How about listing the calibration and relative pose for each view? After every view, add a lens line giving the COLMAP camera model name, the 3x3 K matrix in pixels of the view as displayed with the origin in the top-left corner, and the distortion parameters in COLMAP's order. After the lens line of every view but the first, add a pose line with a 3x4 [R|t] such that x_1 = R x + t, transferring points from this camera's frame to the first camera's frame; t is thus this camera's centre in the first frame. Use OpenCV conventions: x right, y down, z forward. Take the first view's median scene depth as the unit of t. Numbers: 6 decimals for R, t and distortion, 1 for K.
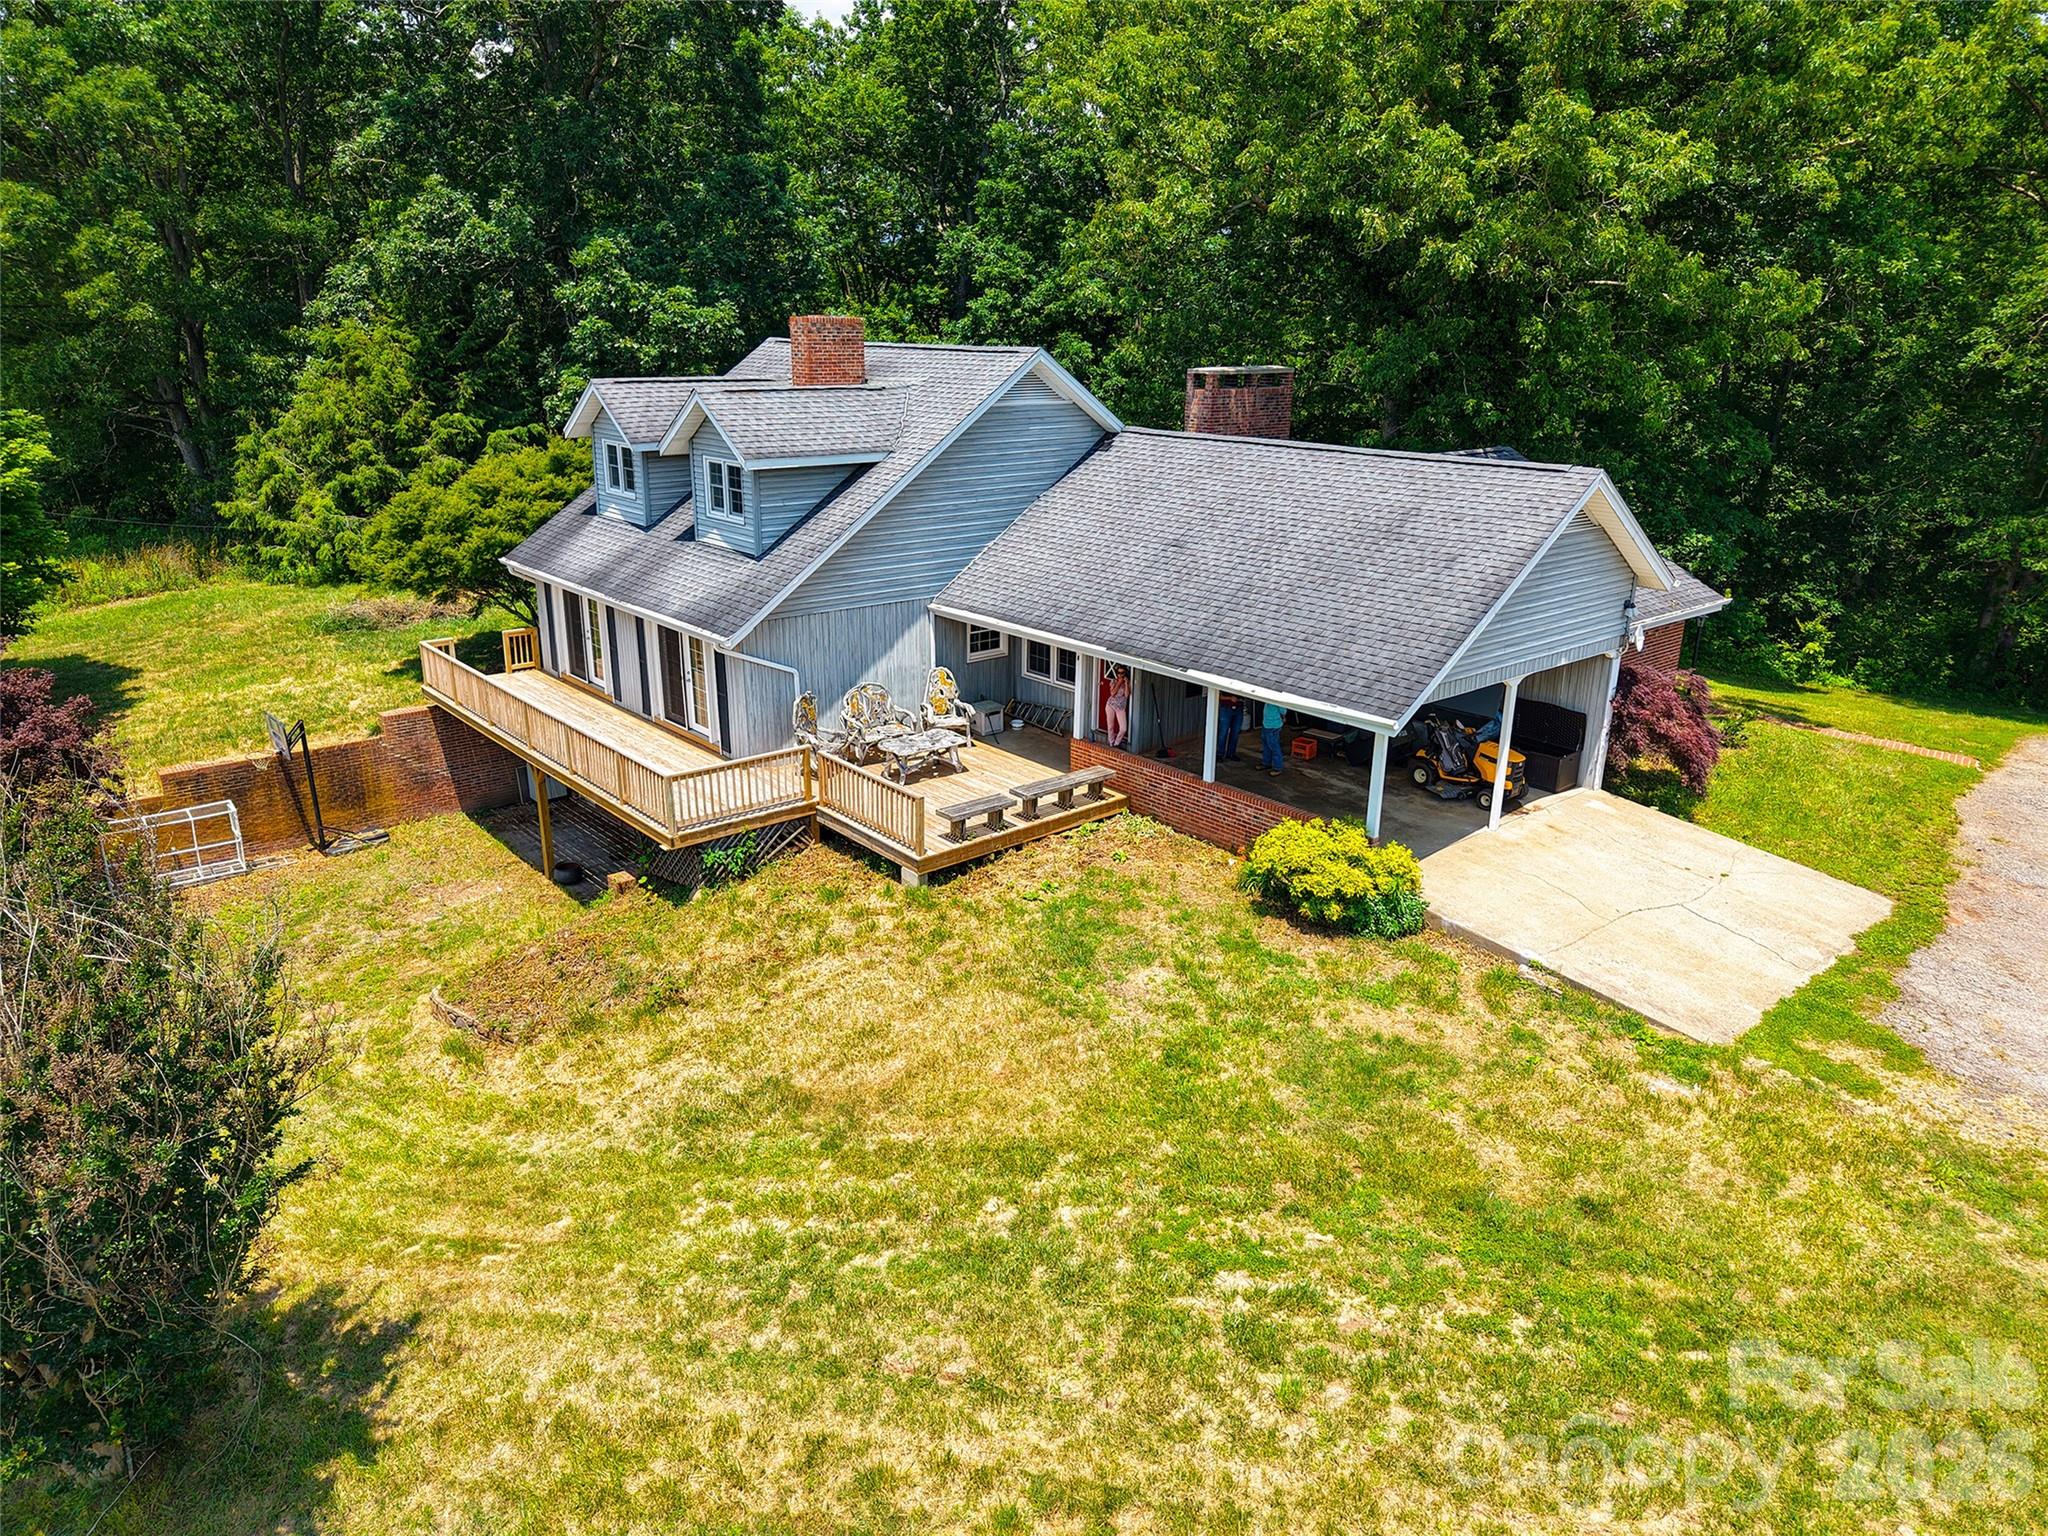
lens RADIAL K [[1371.2, 0, 1021.3], [0, 1371.2, 777.4], [0, 0, 1]] dist [0.012997, -0.009165]
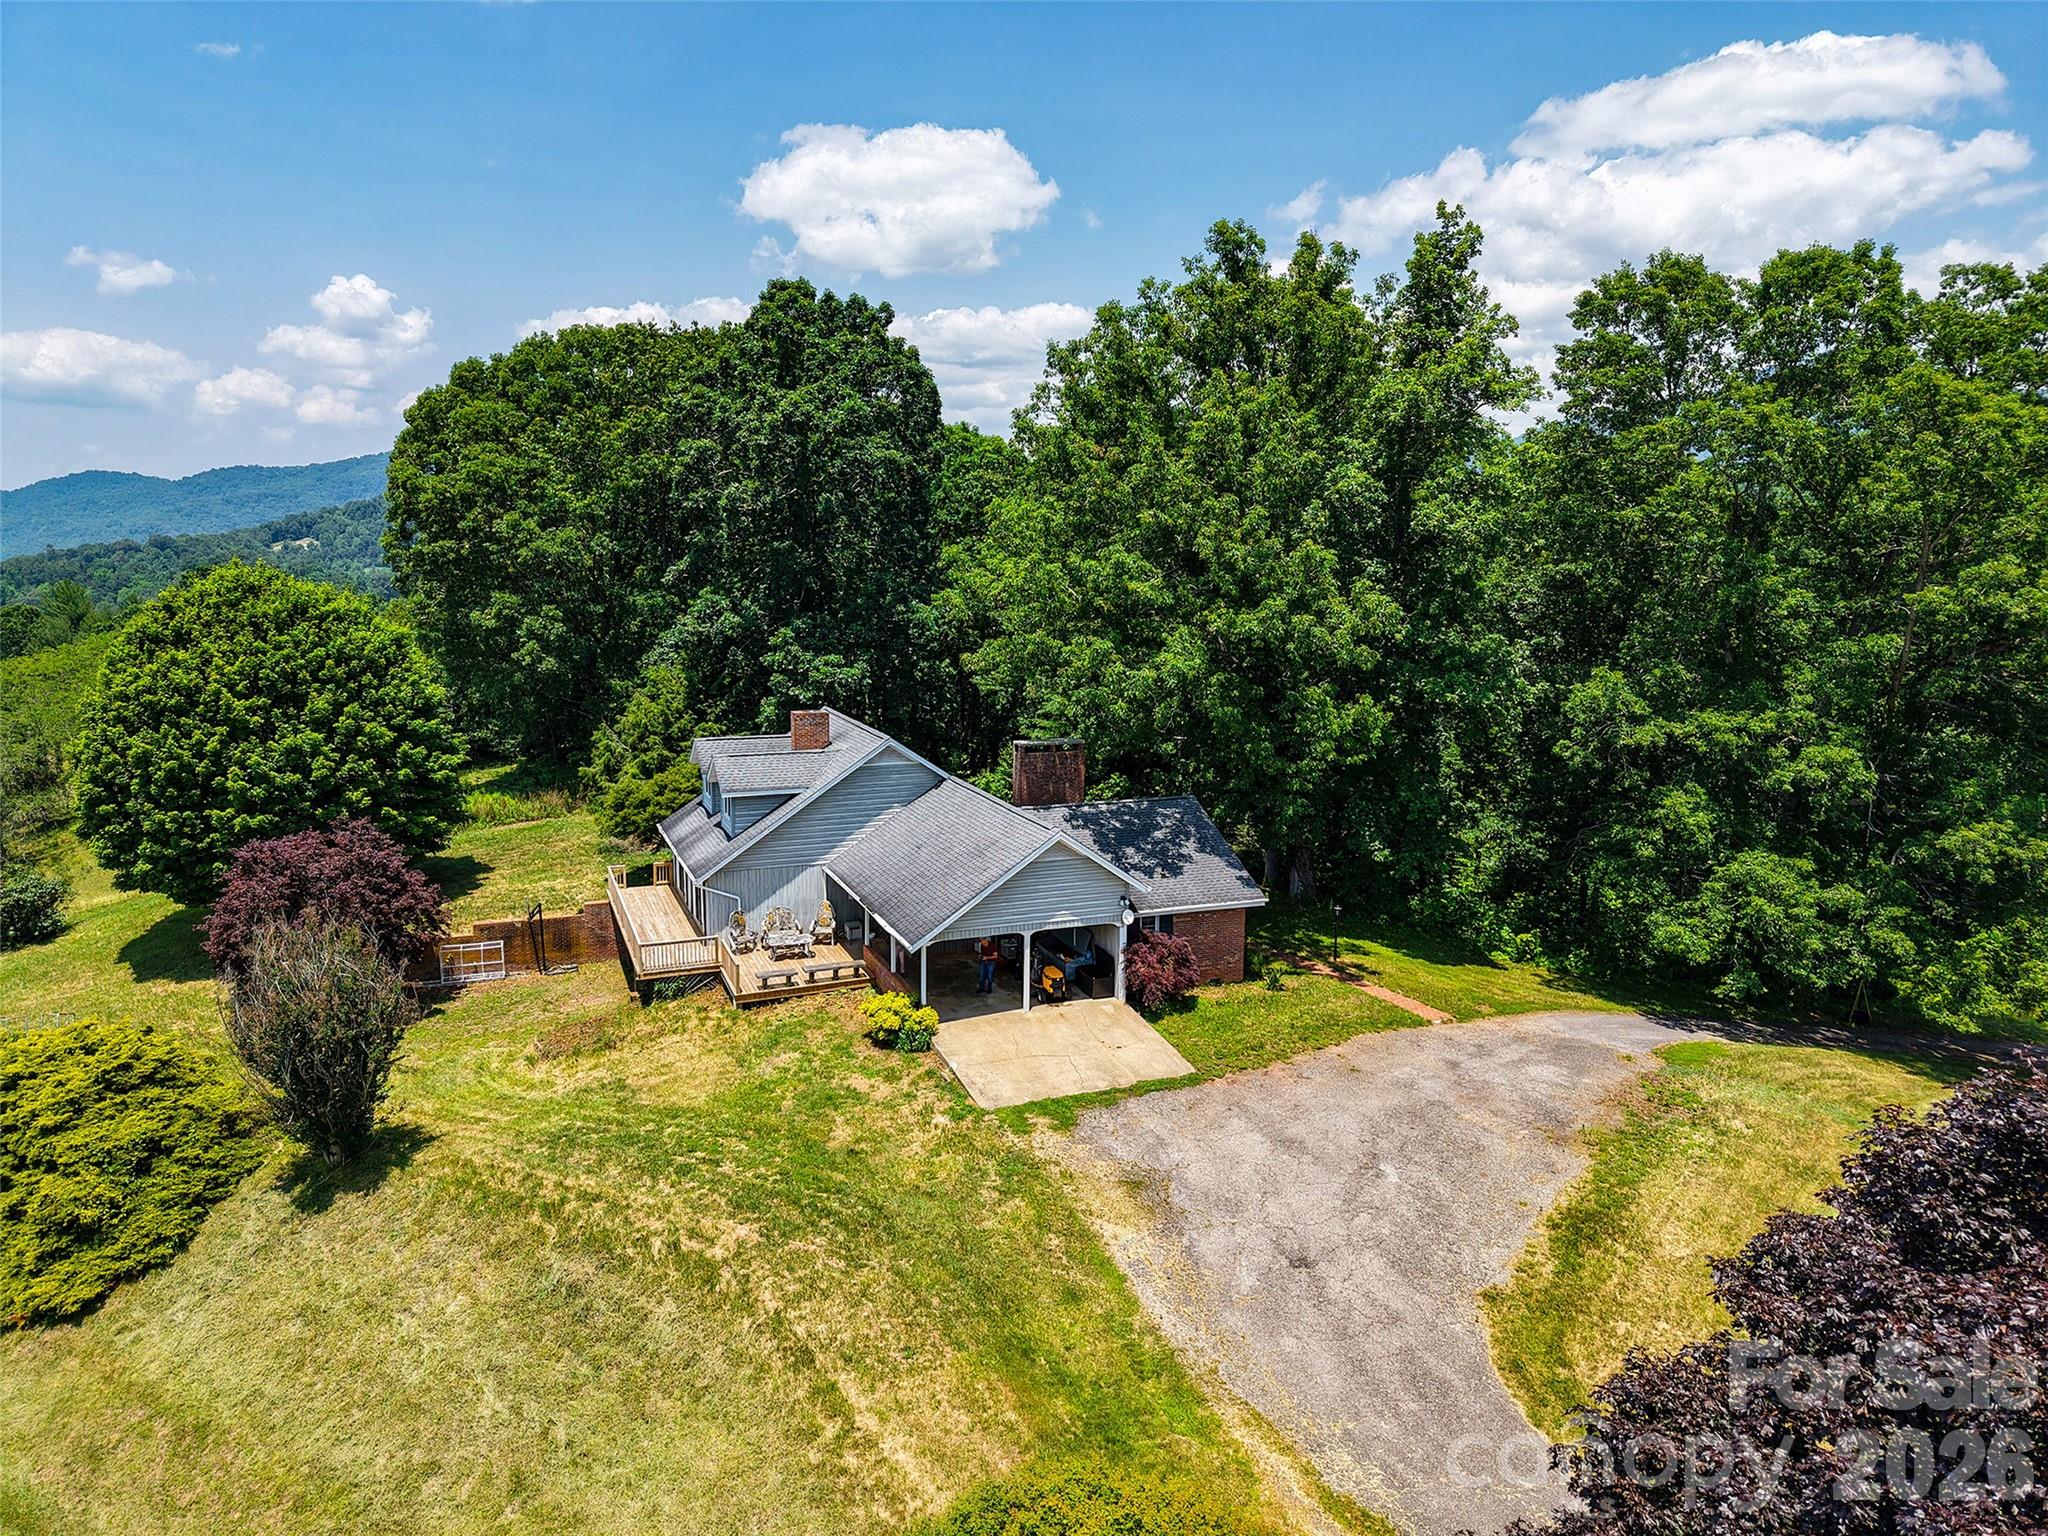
lens RADIAL K [[1371.2, 0, 1028.2], [0, 1371.2, 767.7], [0, 0, 1]] dist [0.012997, -0.009165]
pose [[0.949168, 0.049940, -0.310784, 0.678828], [-0.100025, 0.984011, -0.147366, -0.011694], [0.298455, 0.170961, 0.938987, -0.613359]]
